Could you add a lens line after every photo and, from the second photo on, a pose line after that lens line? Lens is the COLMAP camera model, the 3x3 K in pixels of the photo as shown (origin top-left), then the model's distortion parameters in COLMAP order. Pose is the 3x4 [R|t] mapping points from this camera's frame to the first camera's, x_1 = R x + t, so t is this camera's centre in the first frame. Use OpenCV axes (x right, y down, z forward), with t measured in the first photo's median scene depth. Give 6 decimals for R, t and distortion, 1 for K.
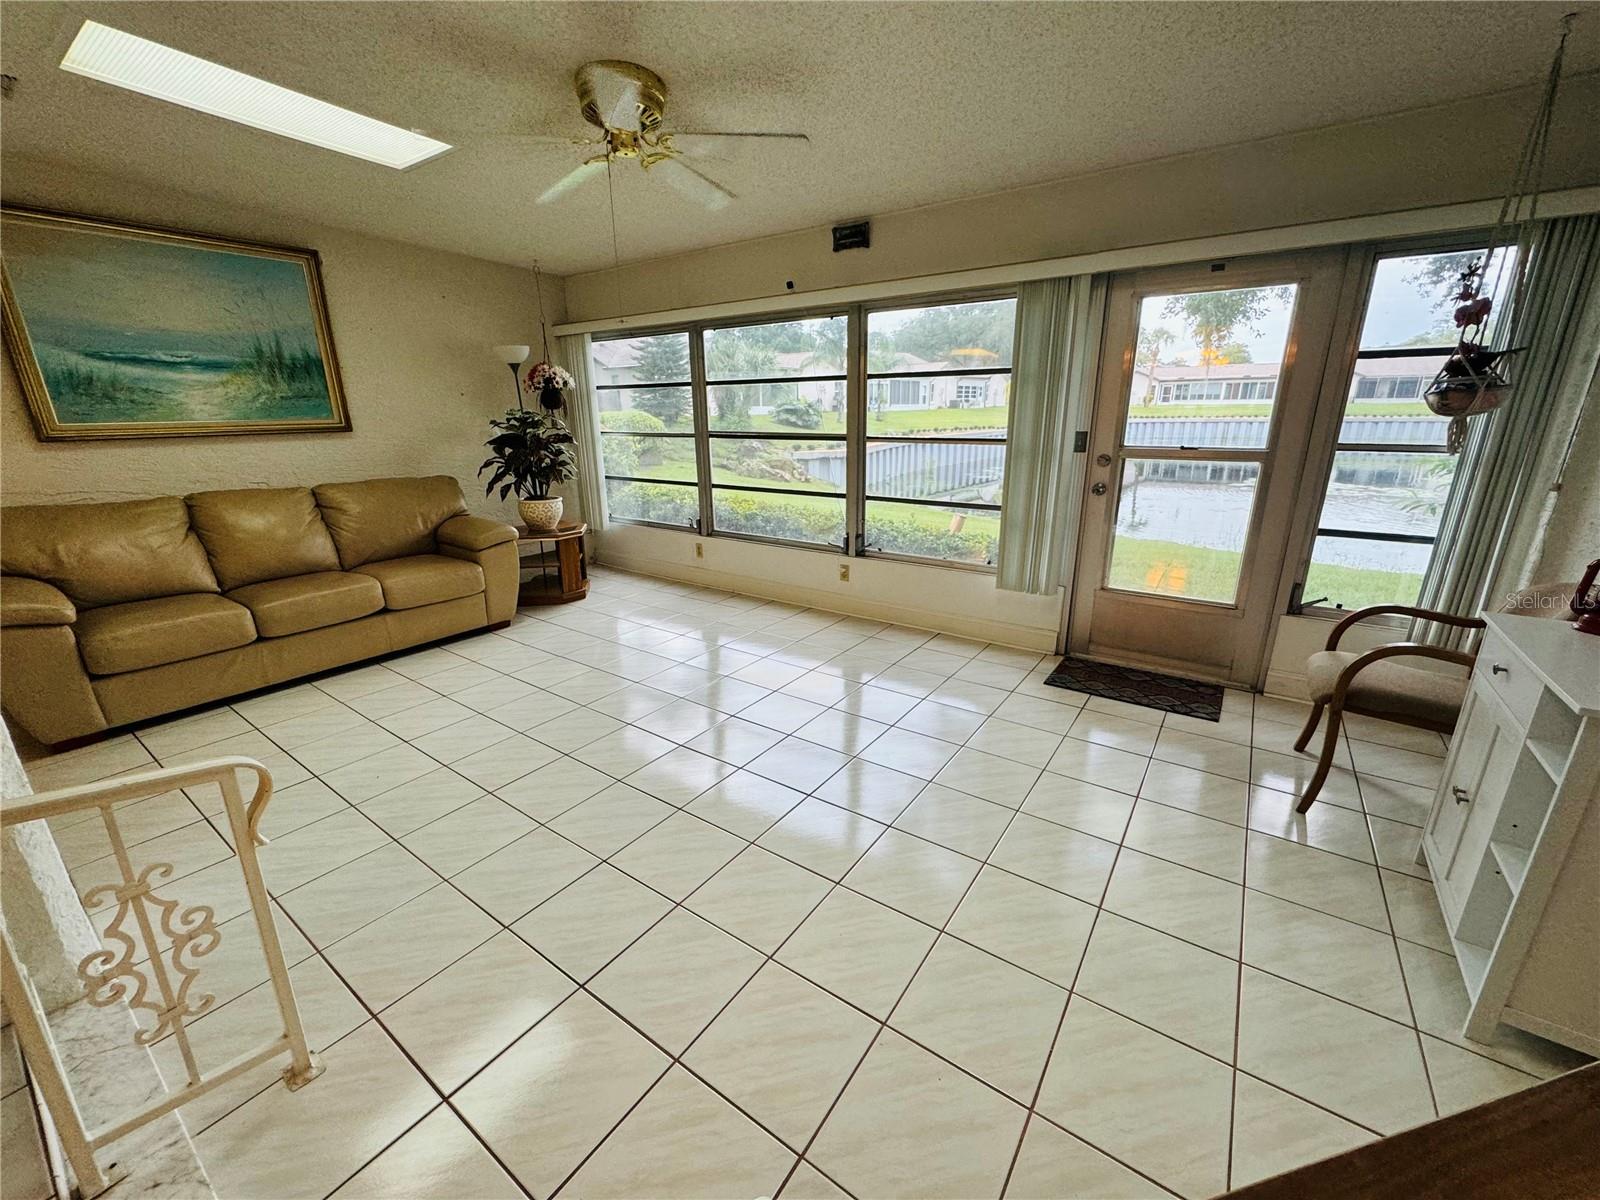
lens RADIAL K [[638.3, 0, 799.4], [0, 638.3, 601.4], [0, 0, 1]] dist [-0.002129, 0.000320]
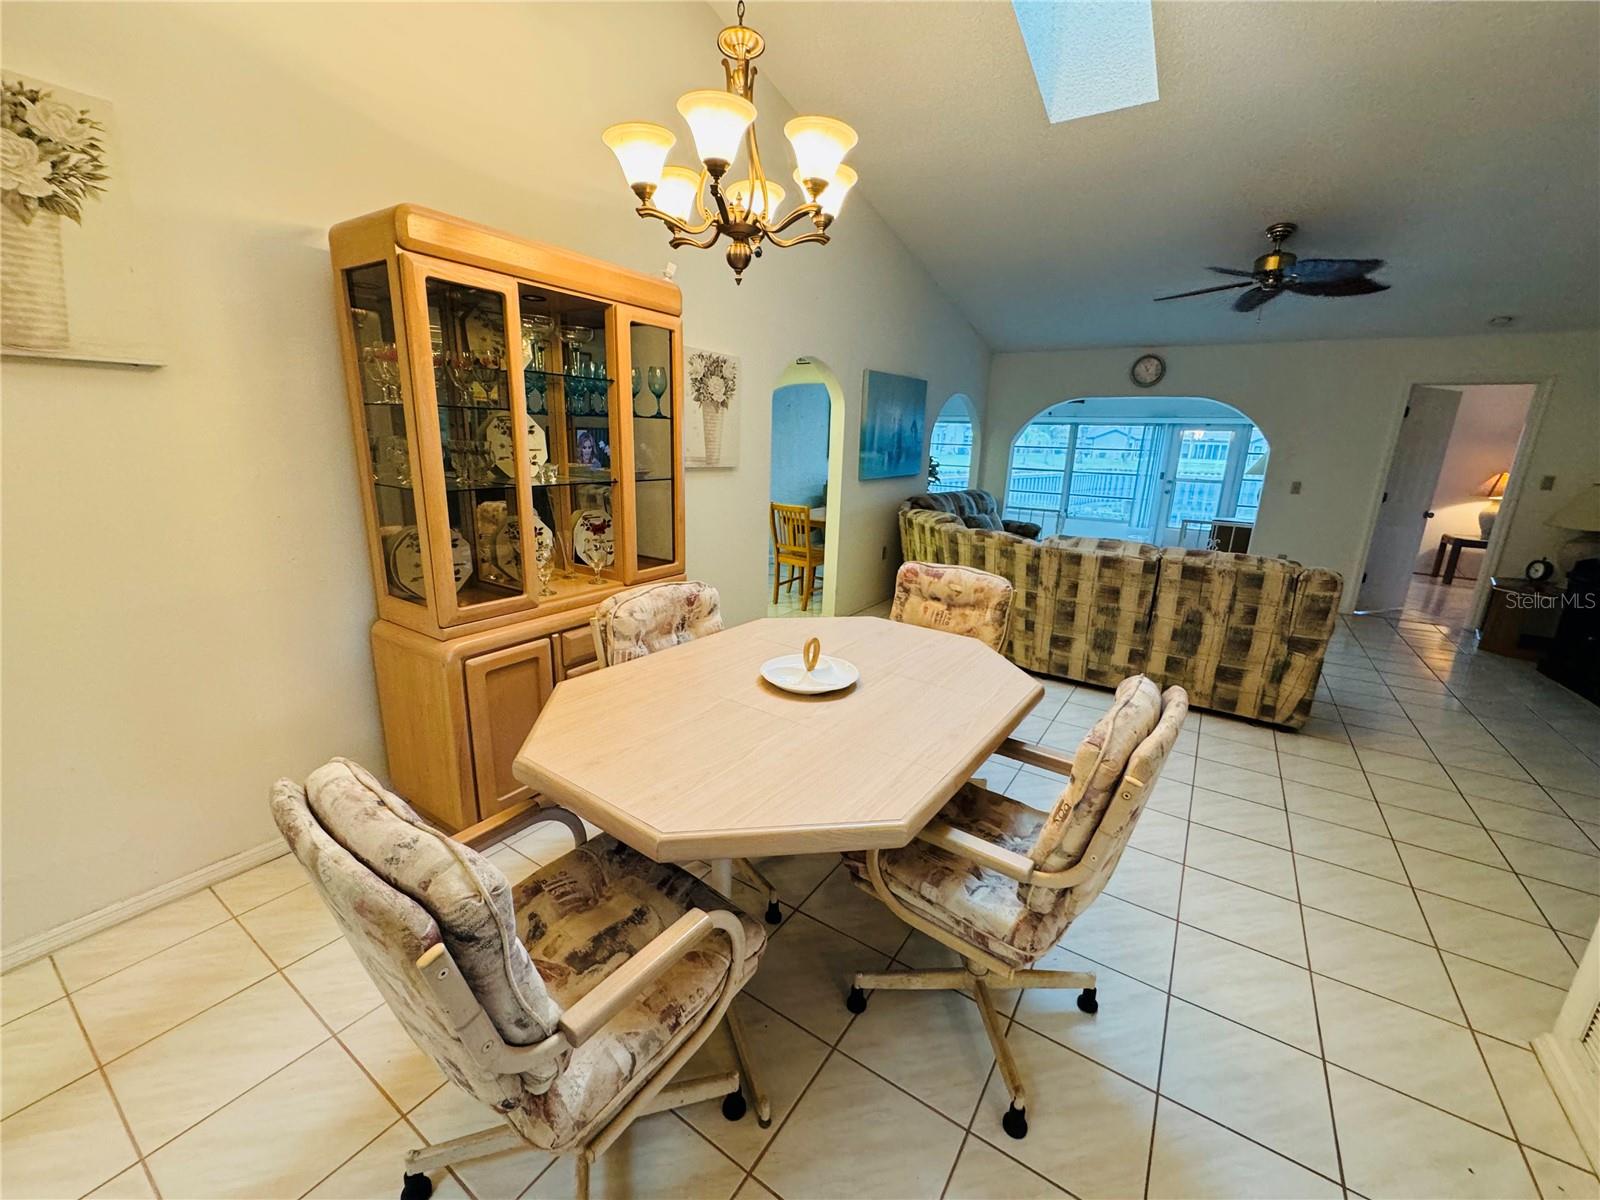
lens RADIAL K [[638.3, 0, 799.4], [0, 638.3, 601.4], [0, 0, 1]] dist [-0.002129, 0.000320]
pose [[0.998312, 0.036982, 0.044784, -1.339219], [-0.034831, 0.998244, -0.047913, 0.528002], [-0.046477, 0.046273, 0.997847, -1.832598]]
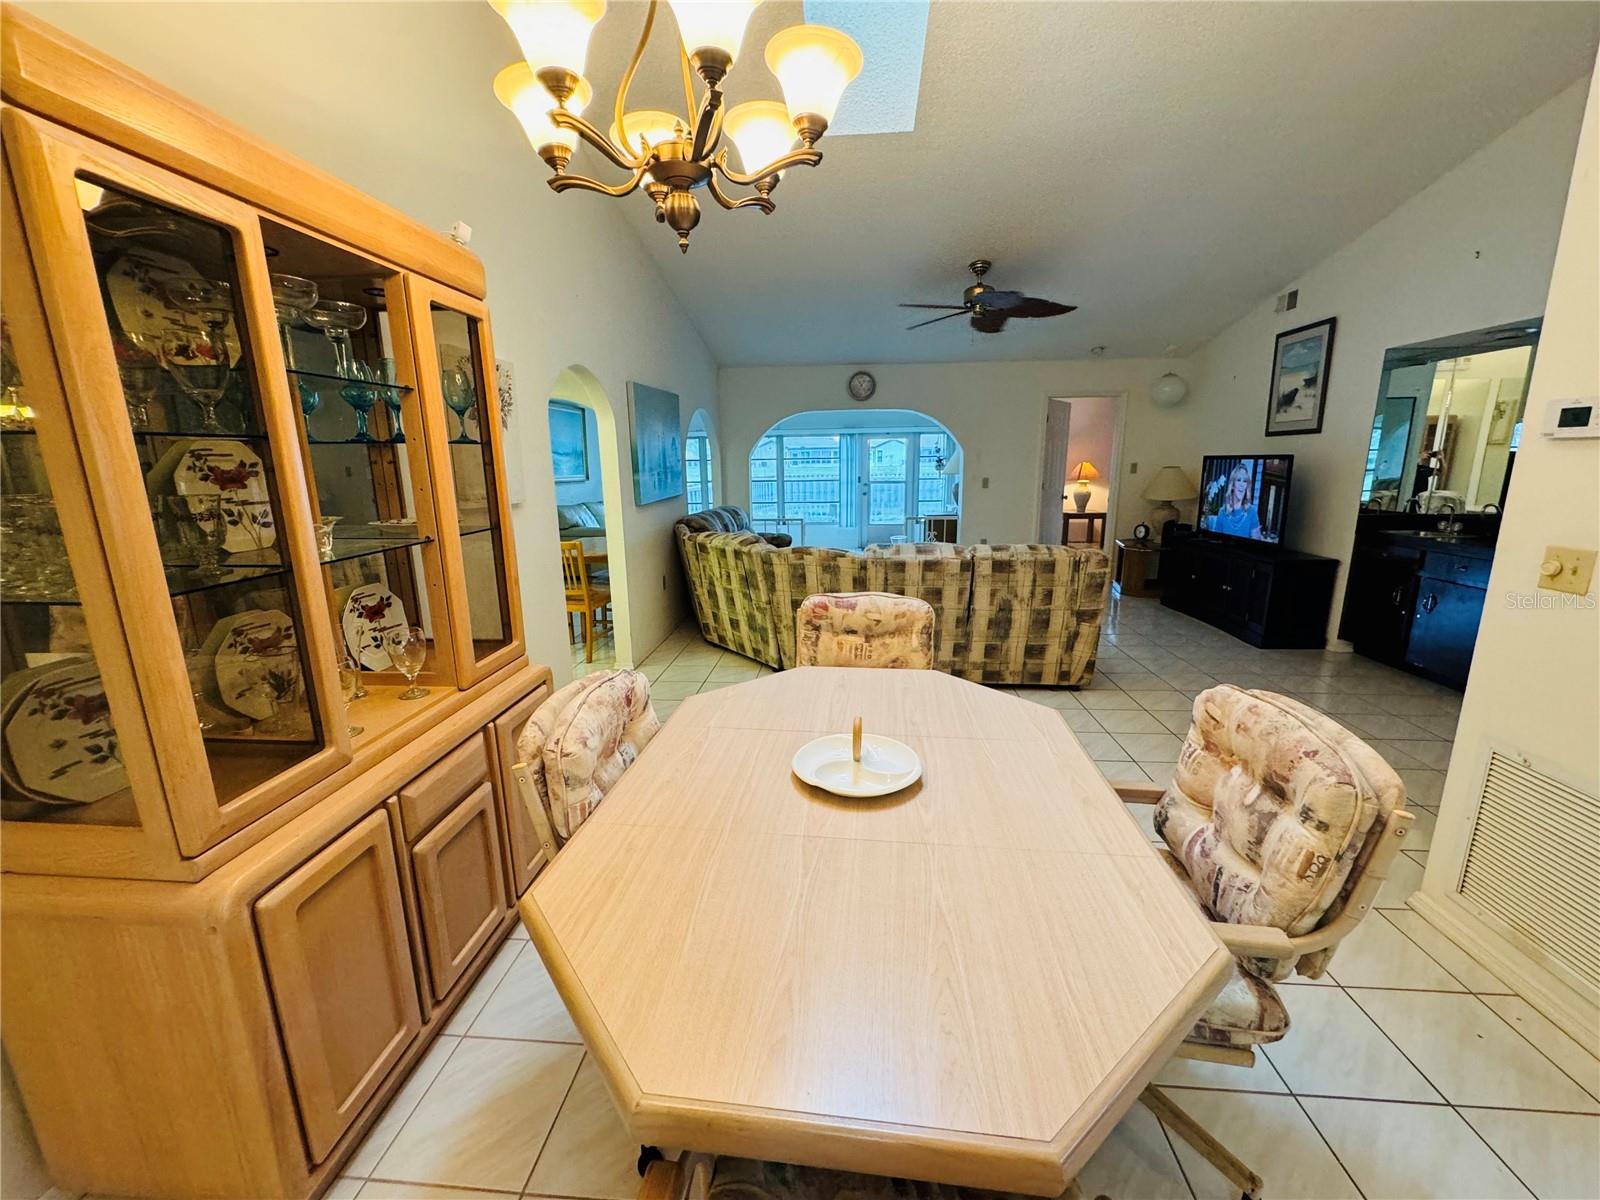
lens RADIAL K [[638.3, 0, 799.4], [0, 638.3, 601.4], [0, 0, 1]] dist [-0.002129, 0.000320]
pose [[0.861008, -0.108390, 0.496907, -1.533610], [0.149317, 0.987843, -0.043249, 0.469595], [-0.486178, 0.111434, 0.866725, -1.643757]]
